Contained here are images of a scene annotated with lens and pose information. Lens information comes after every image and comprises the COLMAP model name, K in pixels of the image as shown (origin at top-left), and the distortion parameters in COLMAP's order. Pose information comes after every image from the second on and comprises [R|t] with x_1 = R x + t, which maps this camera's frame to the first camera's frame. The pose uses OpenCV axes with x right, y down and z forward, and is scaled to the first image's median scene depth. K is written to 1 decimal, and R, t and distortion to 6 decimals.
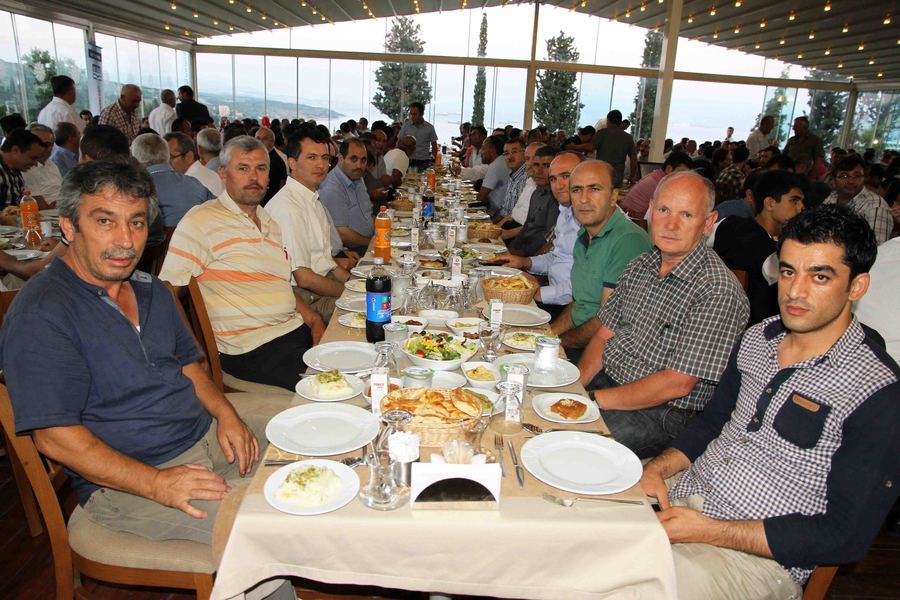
lens RADIAL K [[645.0, 0, 450.0], [0, 645.0, 300.0], [0, 0, 1]] dist [-0.094608, 0.095737]
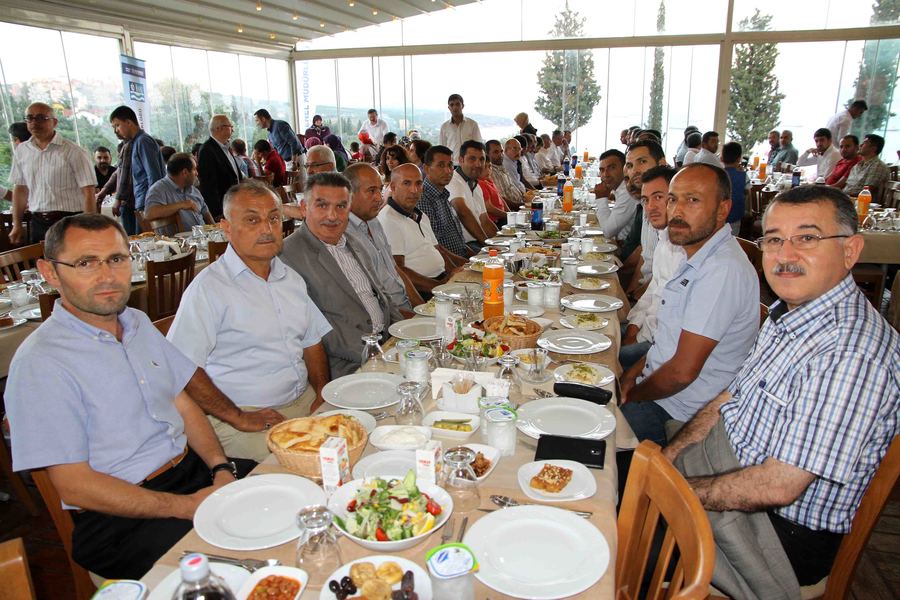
lens RADIAL K [[645.0, 0, 450.0], [0, 645.0, 300.0], [0, 0, 1]] dist [-0.094608, 0.095737]
pose [[0.963800, 0.008273, -0.266499, 0.021232], [-0.010679, 0.999914, -0.007577, -0.071019], [0.266413, 0.010149, 0.963805, 0.247464]]
